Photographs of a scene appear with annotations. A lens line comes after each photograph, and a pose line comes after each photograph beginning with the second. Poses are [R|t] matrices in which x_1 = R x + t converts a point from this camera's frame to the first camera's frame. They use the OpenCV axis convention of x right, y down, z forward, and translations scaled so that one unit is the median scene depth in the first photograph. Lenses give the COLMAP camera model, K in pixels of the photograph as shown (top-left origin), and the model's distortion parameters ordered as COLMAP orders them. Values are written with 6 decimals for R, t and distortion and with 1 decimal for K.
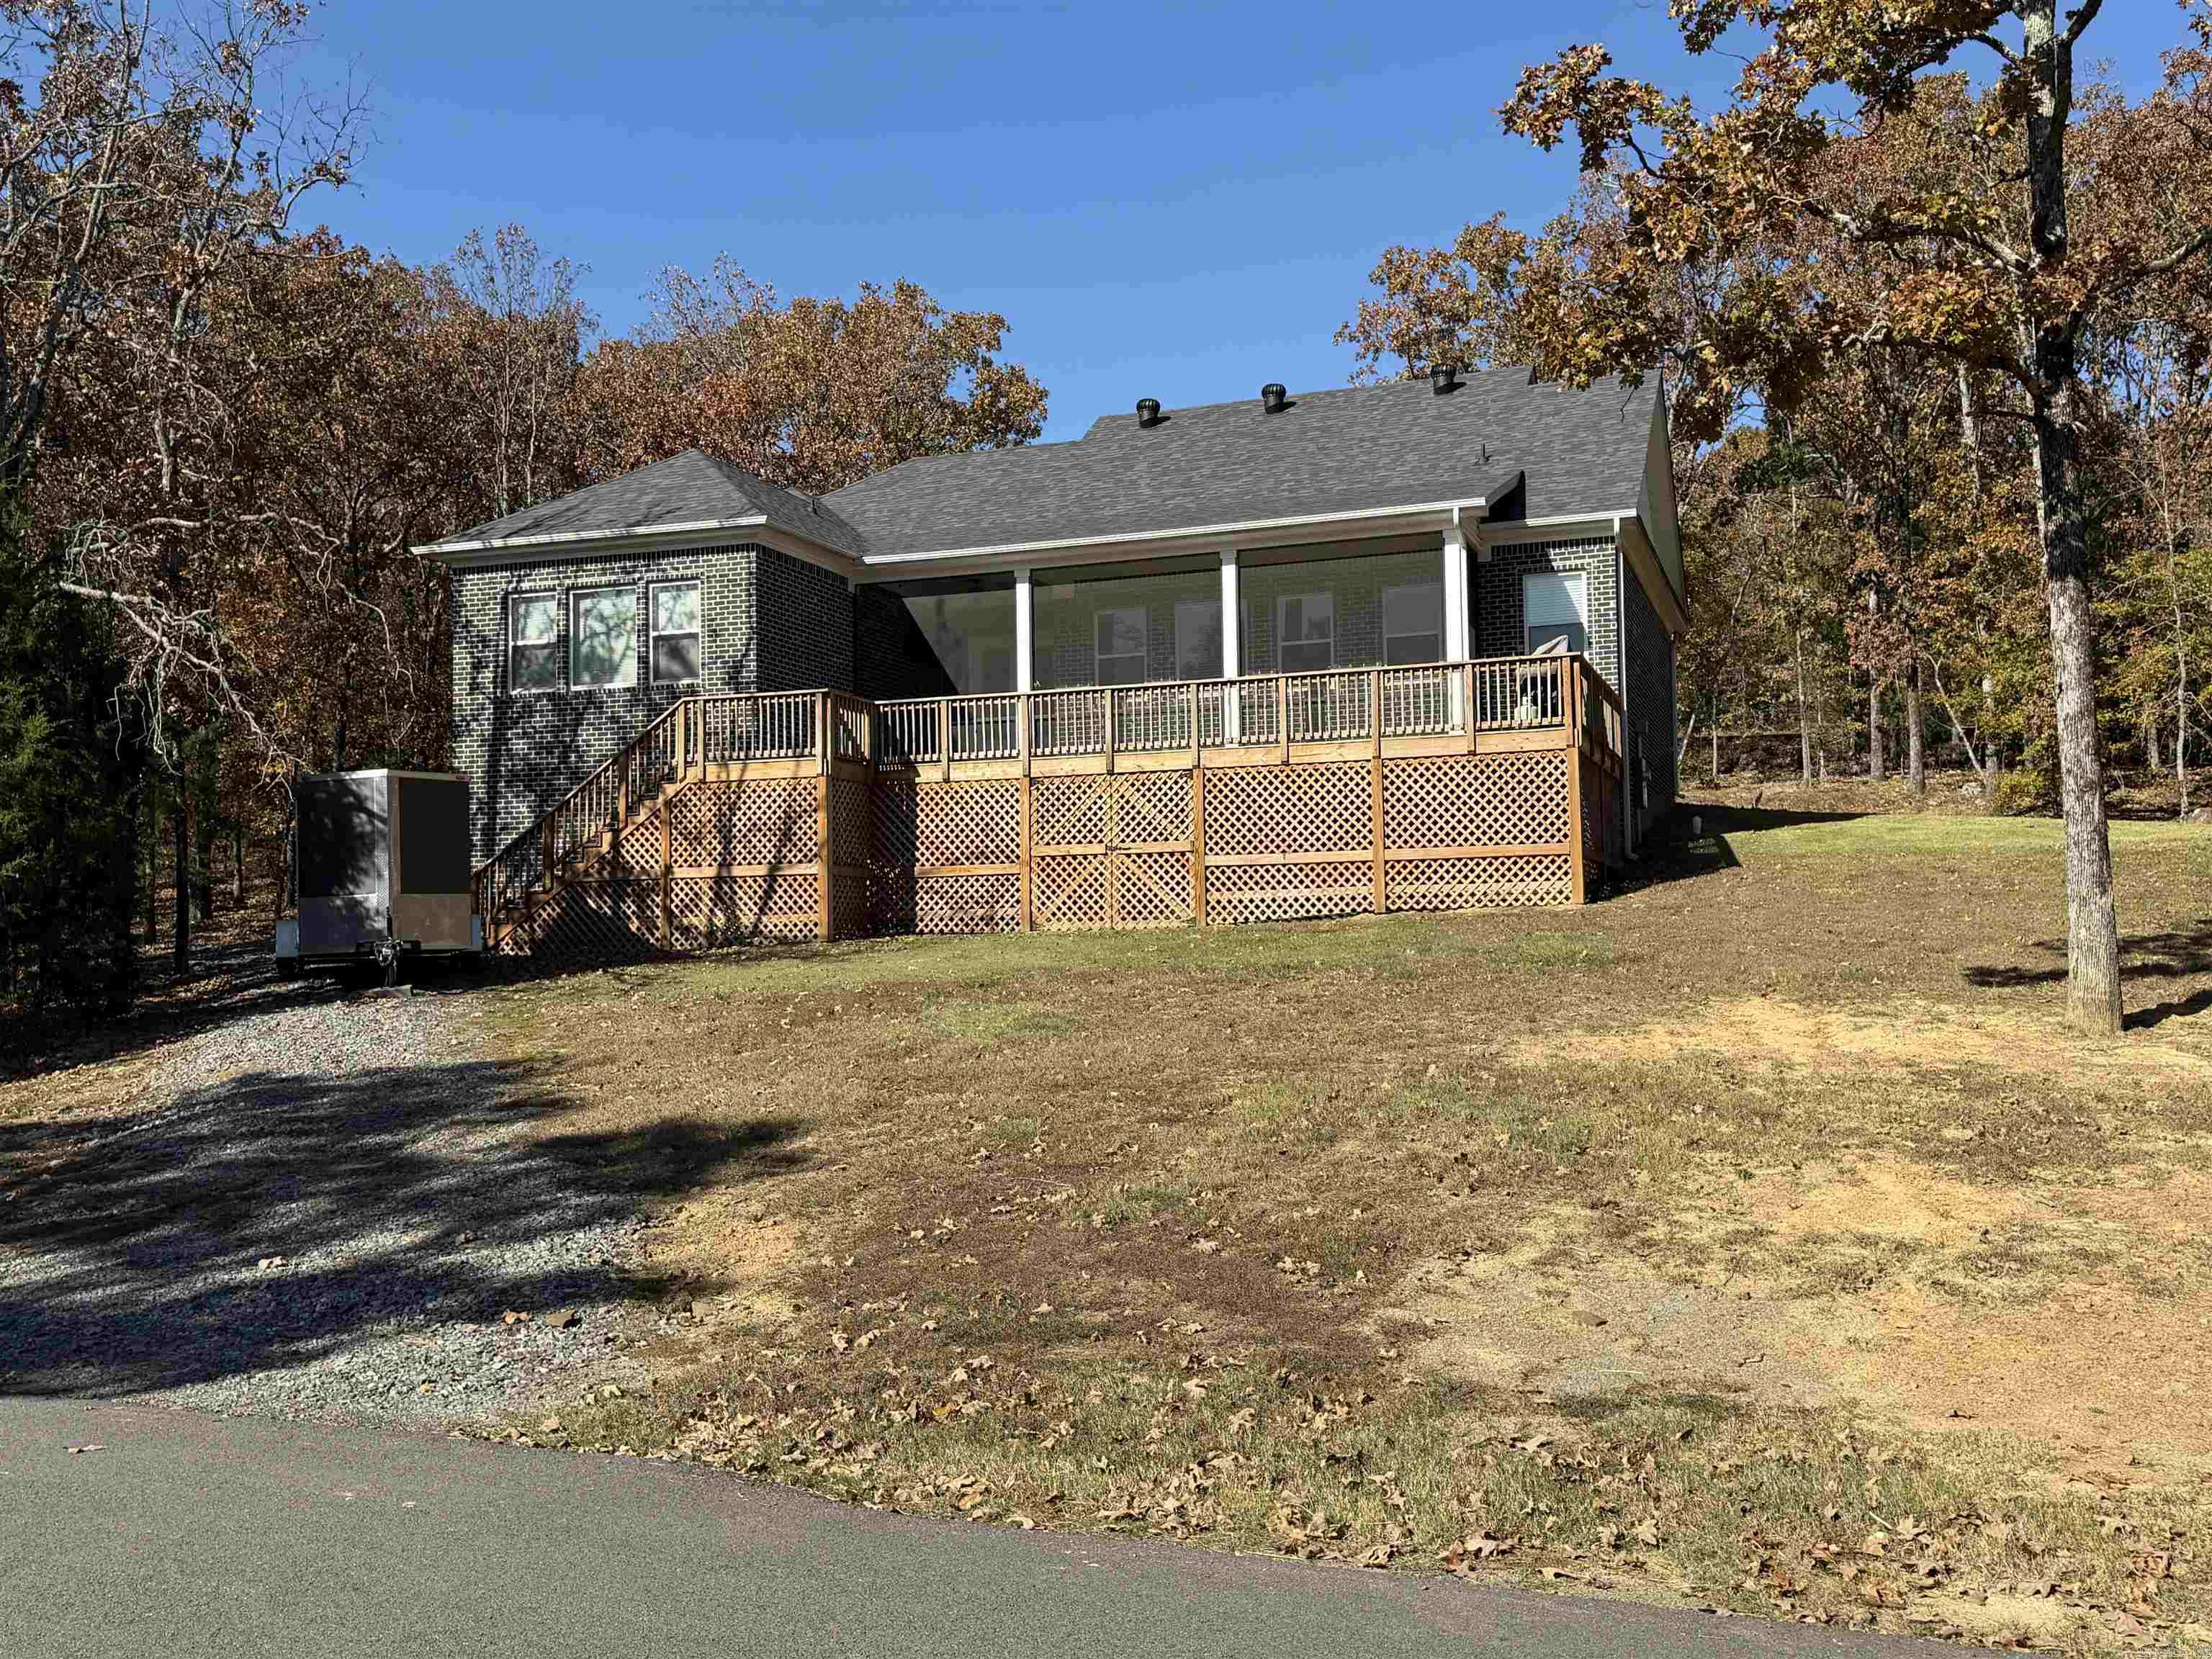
lens RADIAL K [[2001.5, 0, 1106.0], [0, 2001.5, 829.5], [0, 0, 1]] dist [0.177110, -0.357580]
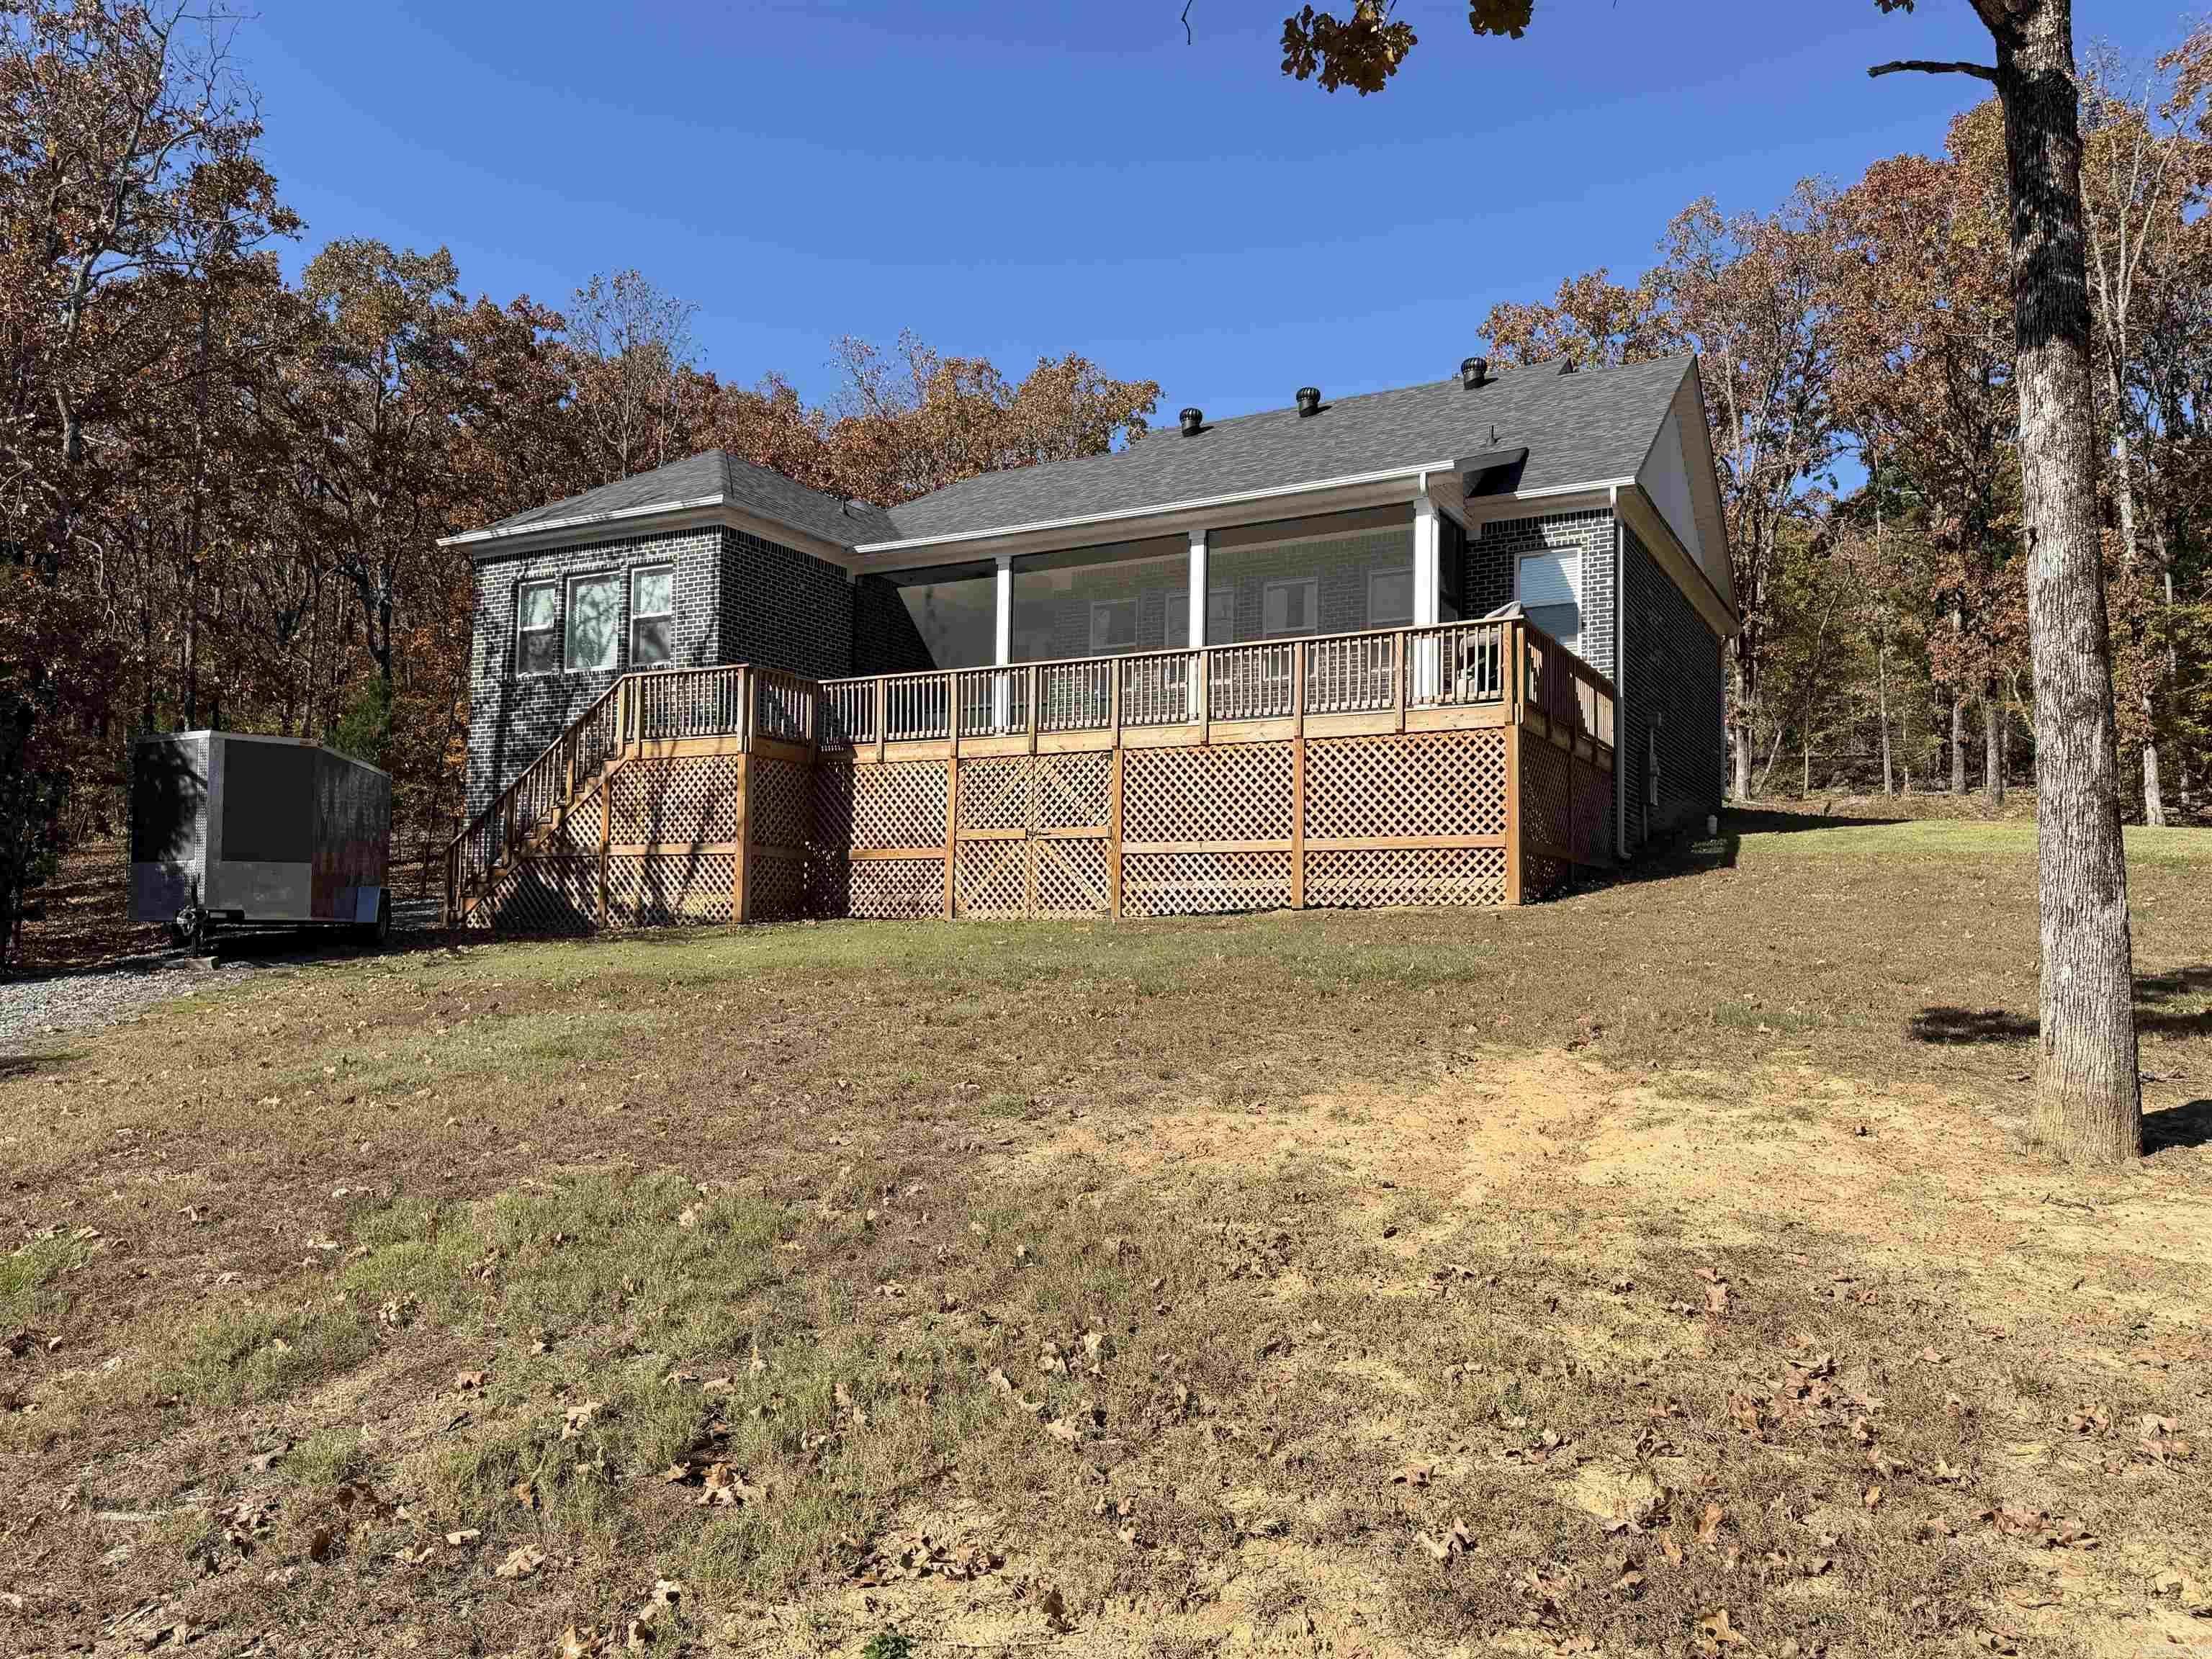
lens RADIAL K [[1543.5, 0, 1106.0], [0, 1543.5, 829.5], [0, 0, 1]] dist [0.113308, -0.148985]
pose [[0.987230, 0.018906, -0.158175, 0.150726], [-0.019798, 0.999796, -0.004060, 0.009753], [0.158066, 0.007140, 0.987403, 0.281384]]
